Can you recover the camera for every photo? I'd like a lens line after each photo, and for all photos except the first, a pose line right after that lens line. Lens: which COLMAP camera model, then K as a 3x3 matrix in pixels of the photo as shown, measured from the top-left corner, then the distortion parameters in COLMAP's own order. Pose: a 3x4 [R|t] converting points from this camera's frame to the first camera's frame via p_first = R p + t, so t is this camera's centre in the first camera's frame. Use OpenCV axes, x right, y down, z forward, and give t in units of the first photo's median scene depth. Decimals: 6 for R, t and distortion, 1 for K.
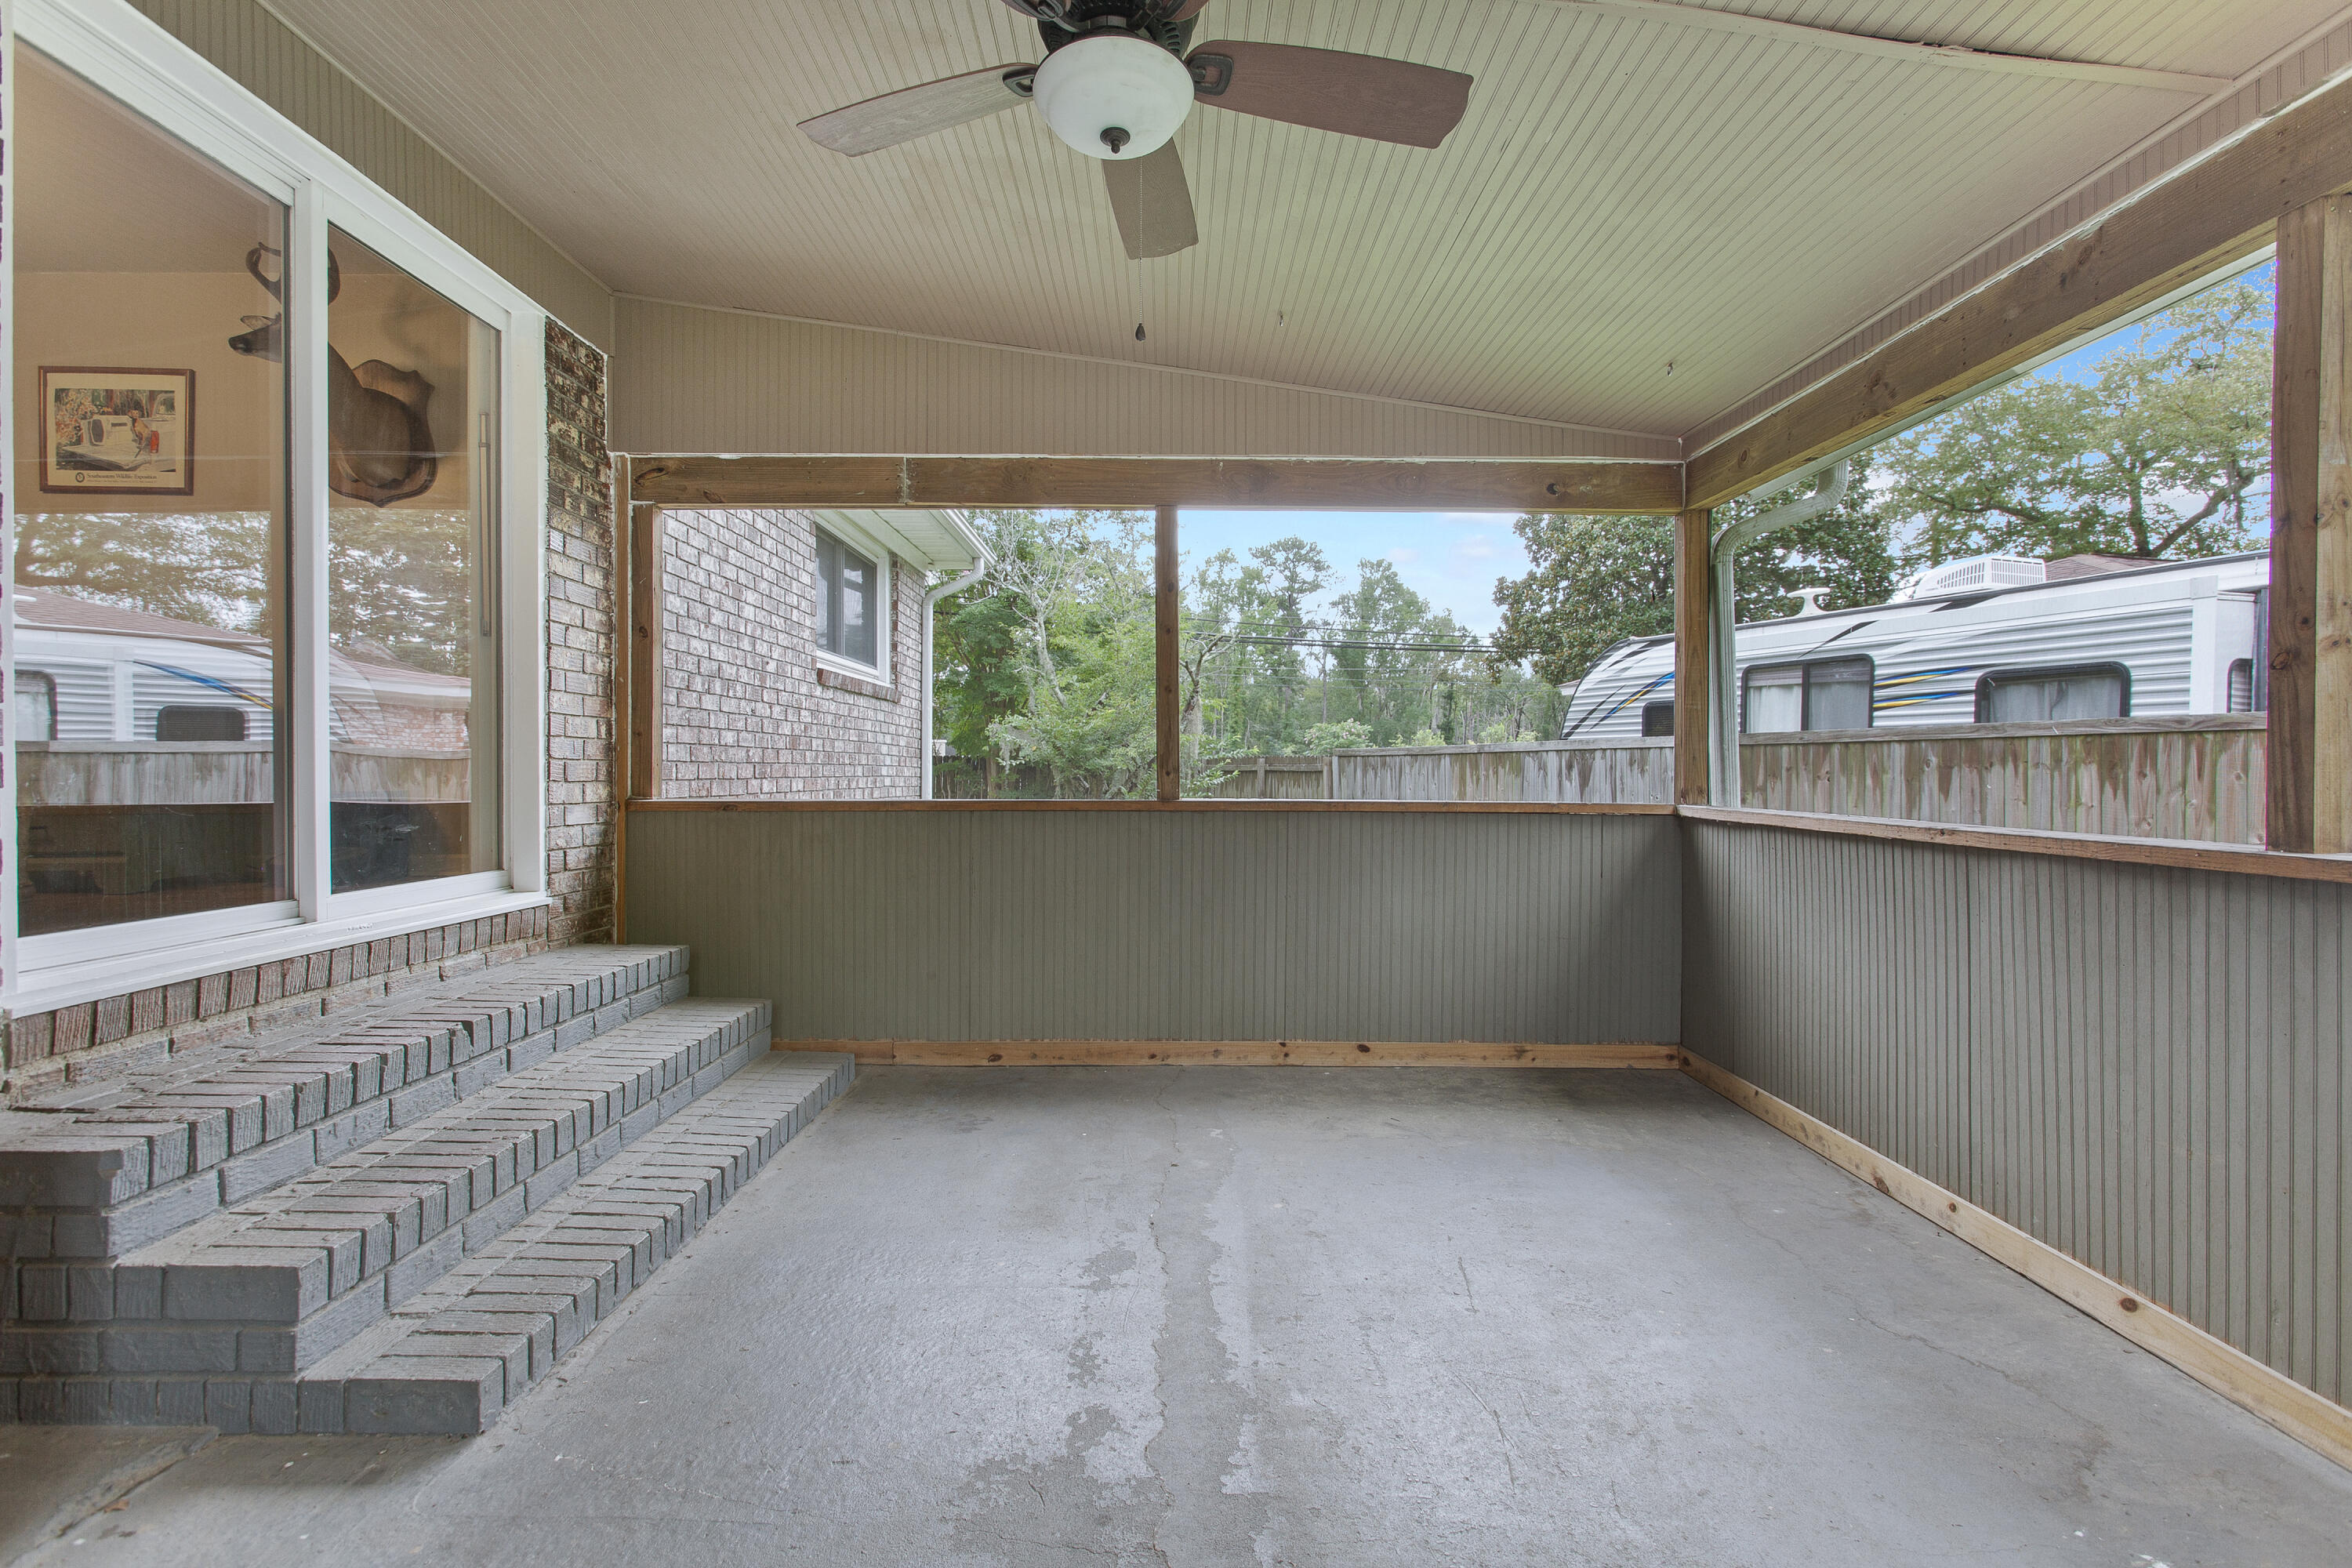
lens RADIAL K [[1146.3, 0, 1178.0], [0, 1146.3, 769.8], [0, 0, 1]] dist [-0.015587, -0.000030]
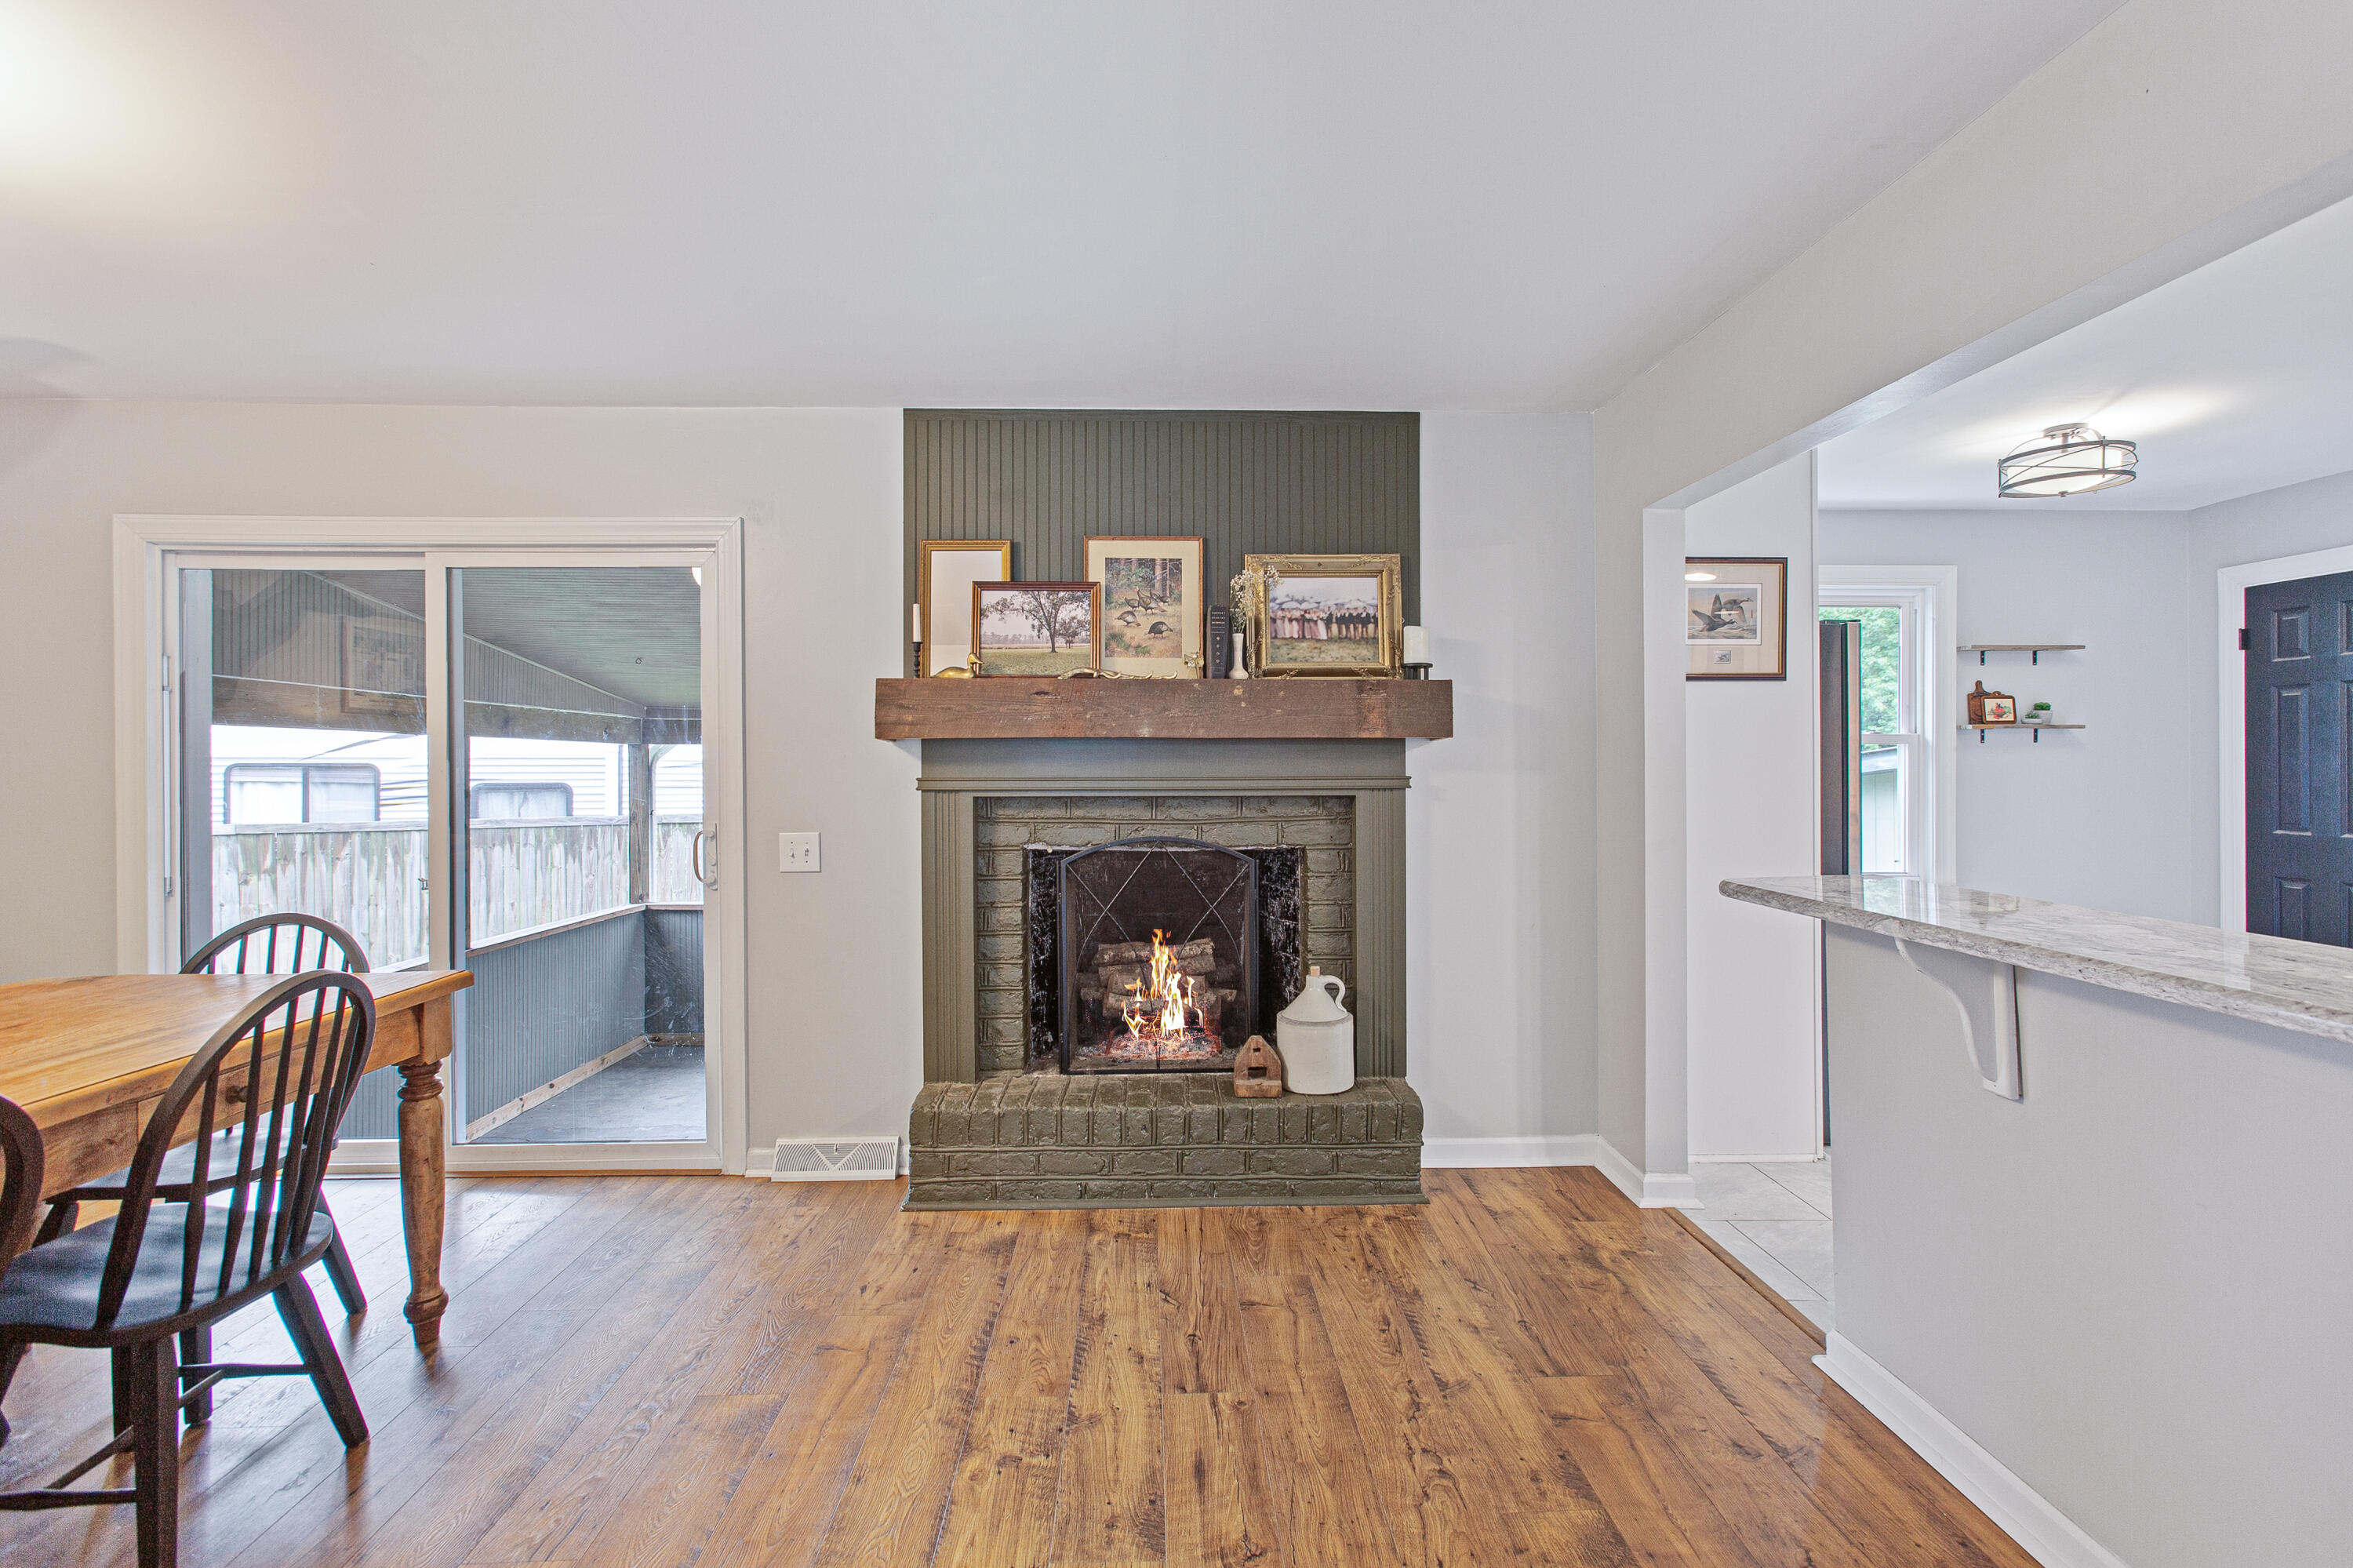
lens RADIAL K [[1056.3, 0, 1180.7], [0, 1056.3, 775.0], [0, 0, 1]] dist [-0.000252, 0.000585]
pose [[-0.021787, -0.004162, 0.999754, -0.668442], [0.003355, 0.999985, 0.004236, -0.093868], [-0.999757, 0.003447, -0.021773, 0.090400]]
